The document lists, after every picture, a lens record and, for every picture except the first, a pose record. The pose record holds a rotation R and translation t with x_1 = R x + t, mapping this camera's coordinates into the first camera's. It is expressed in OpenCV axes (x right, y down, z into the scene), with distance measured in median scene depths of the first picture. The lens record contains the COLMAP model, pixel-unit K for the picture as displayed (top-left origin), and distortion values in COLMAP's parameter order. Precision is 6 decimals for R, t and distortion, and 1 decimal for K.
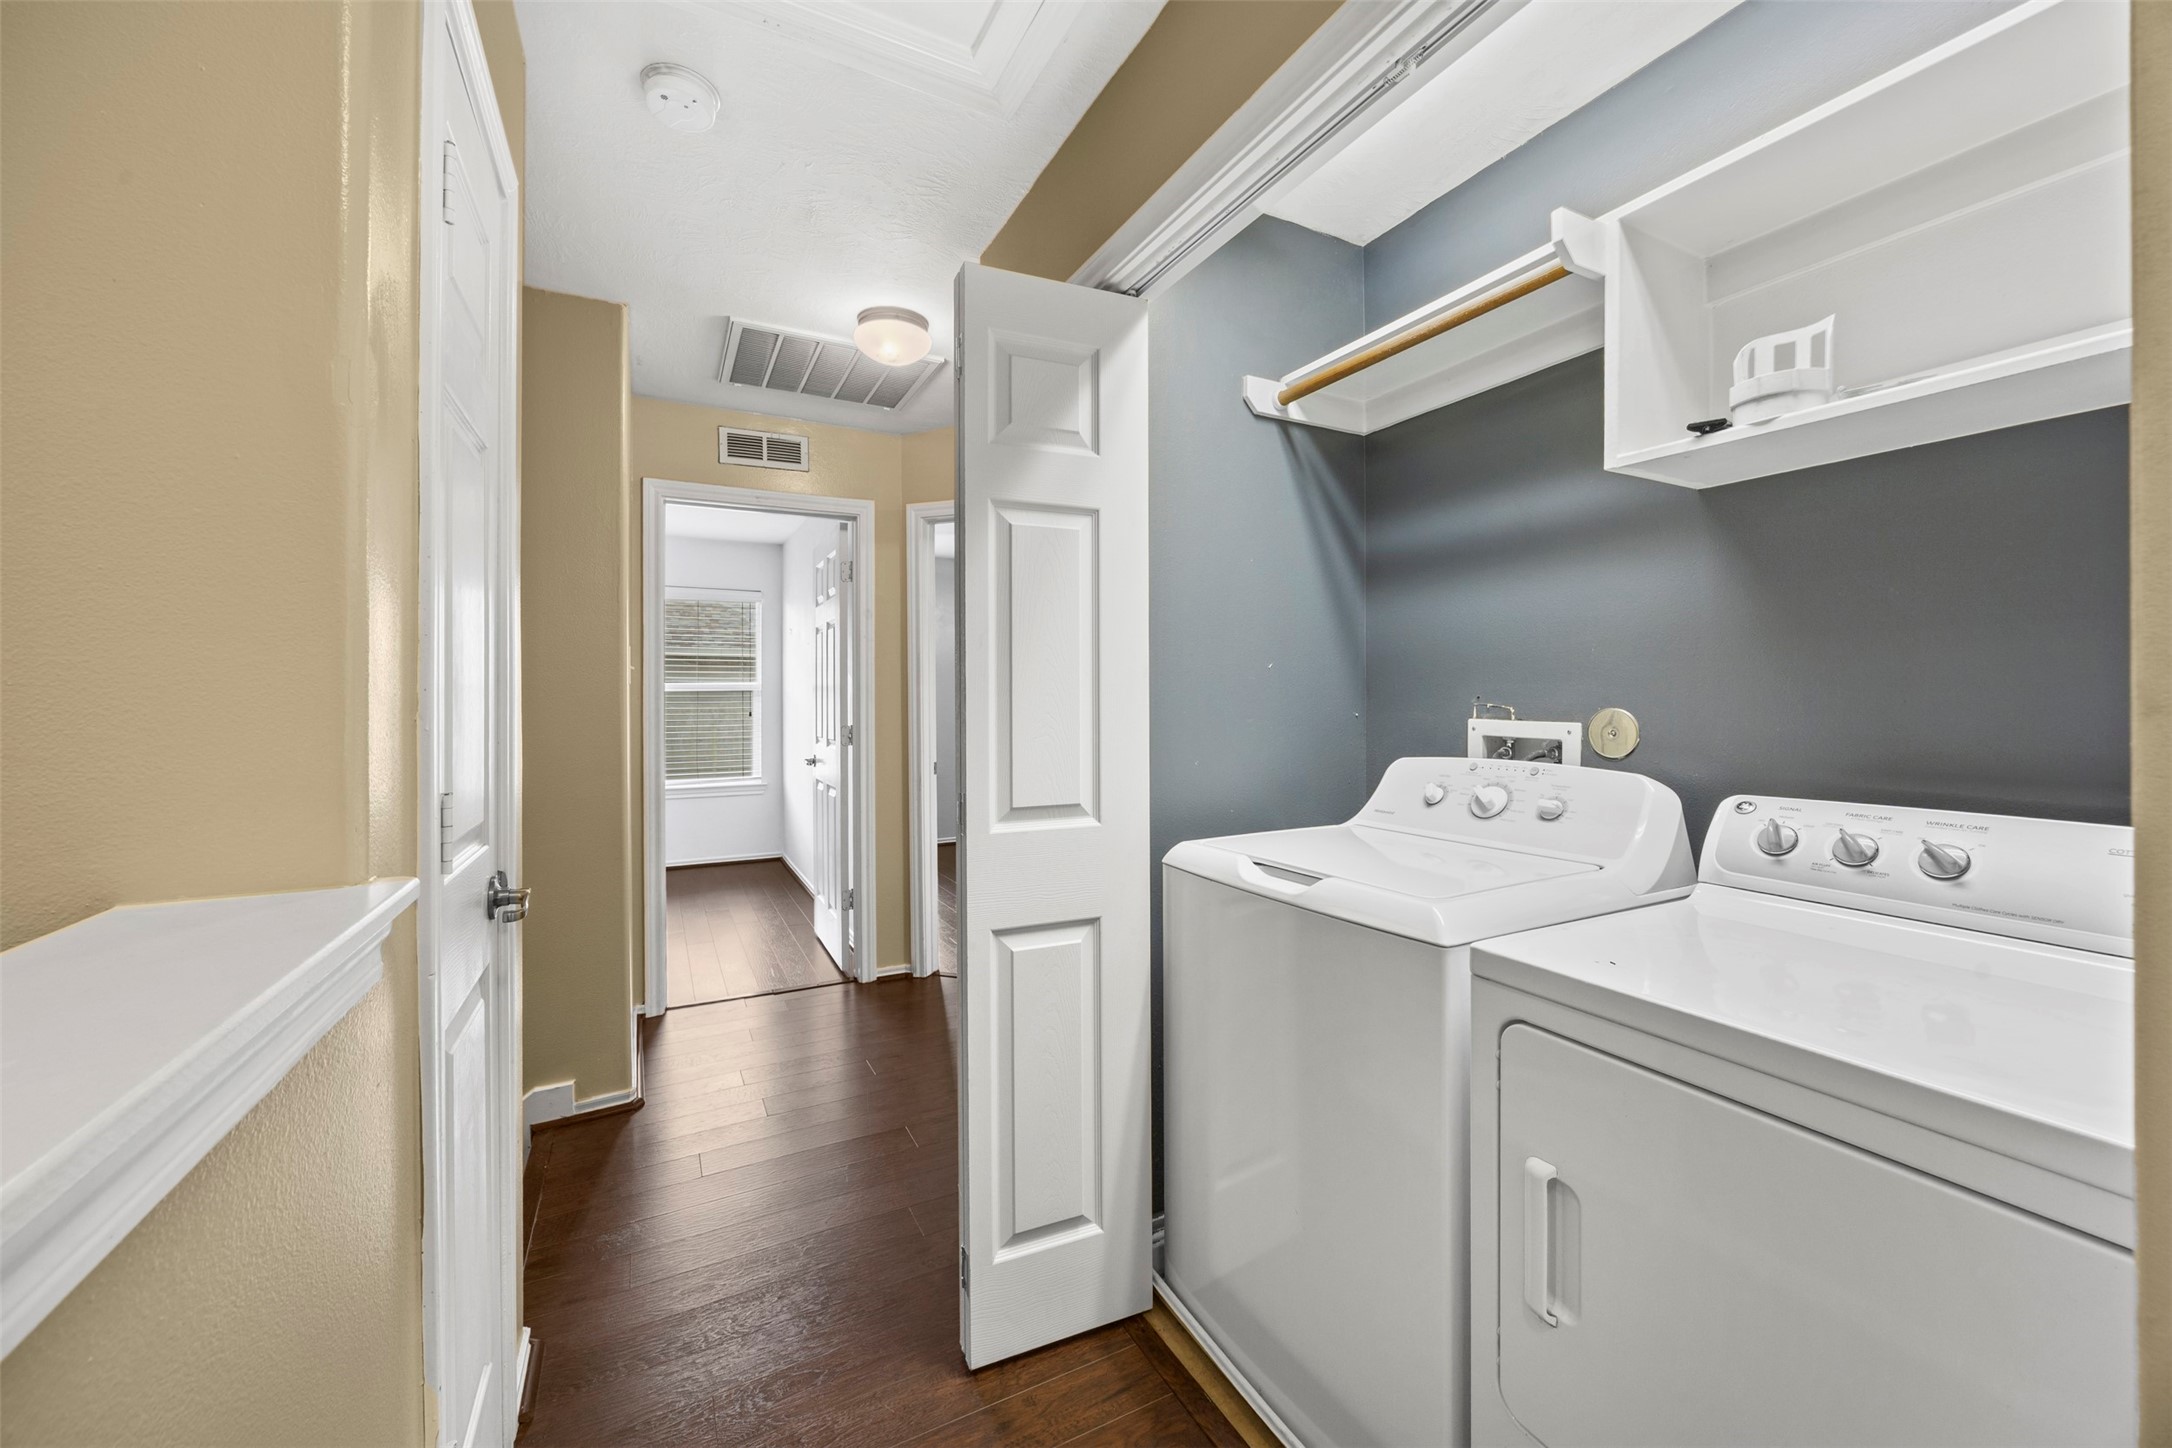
lens RADIAL K [[828.3, 0, 1081.6], [0, 828.3, 713.3], [0, 0, 1]] dist [-0.006092, 0.001443]
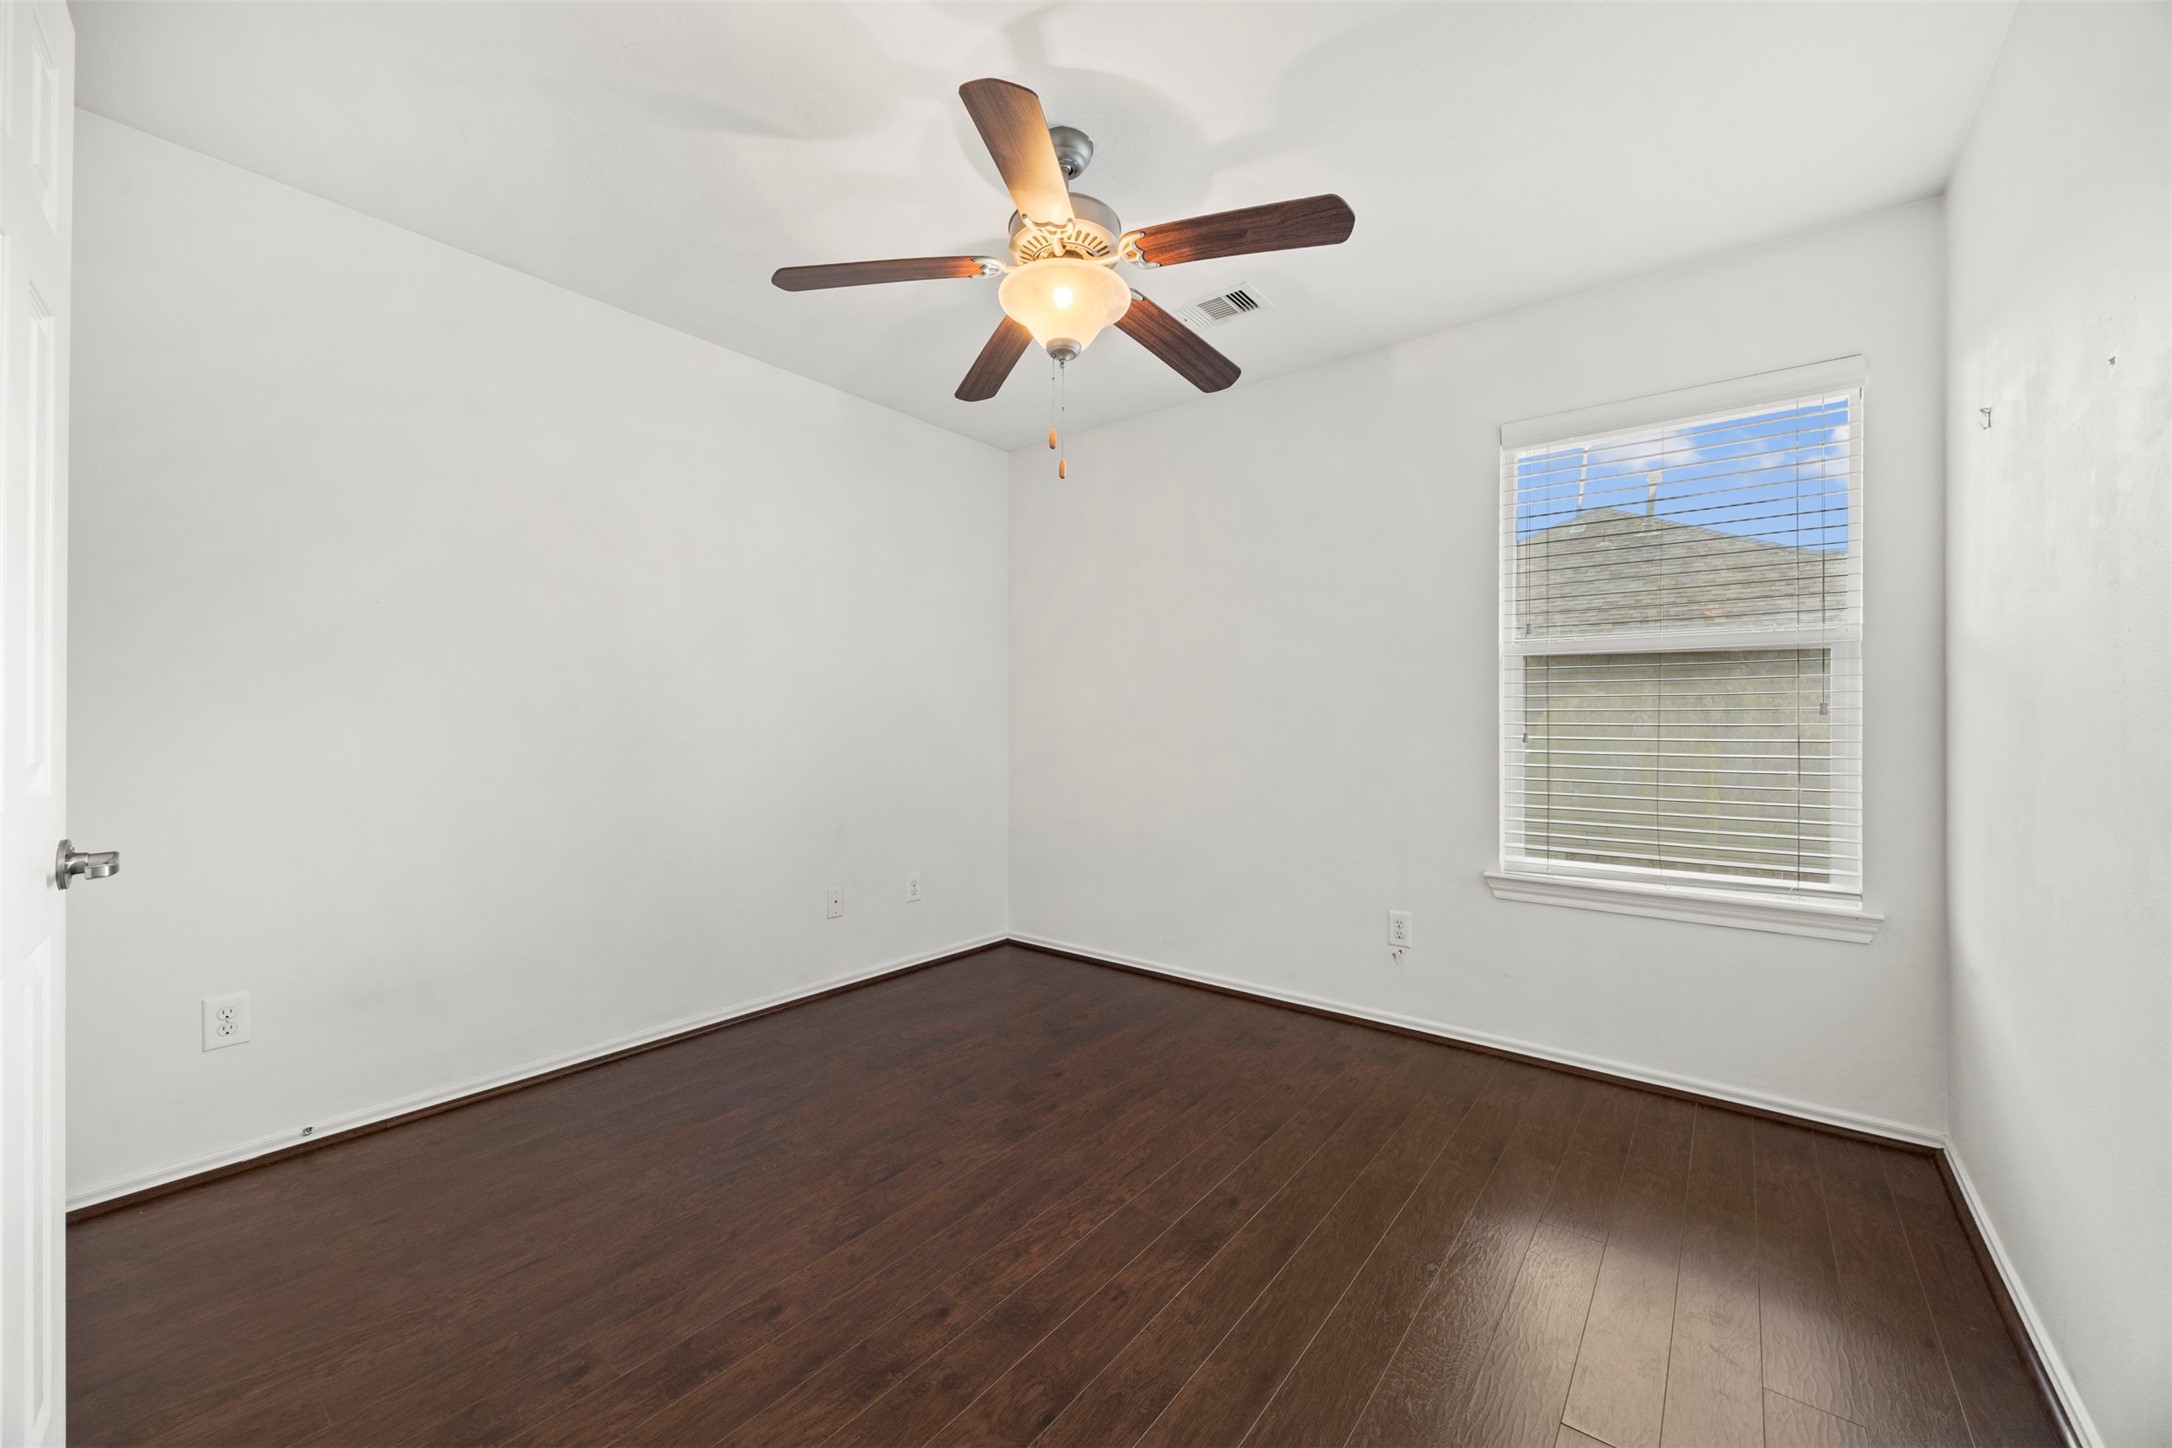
lens RADIAL K [[828.3, 0, 1085.6], [0, 828.3, 723.2], [0, 0, 1]] dist [-0.006092, 0.001443]
pose [[0.406602, 0.005223, -0.913591, -0.205873], [-0.006249, 0.999976, 0.002936, 0.007452], [0.913584, 0.004516, 0.406625, 0.566357]]
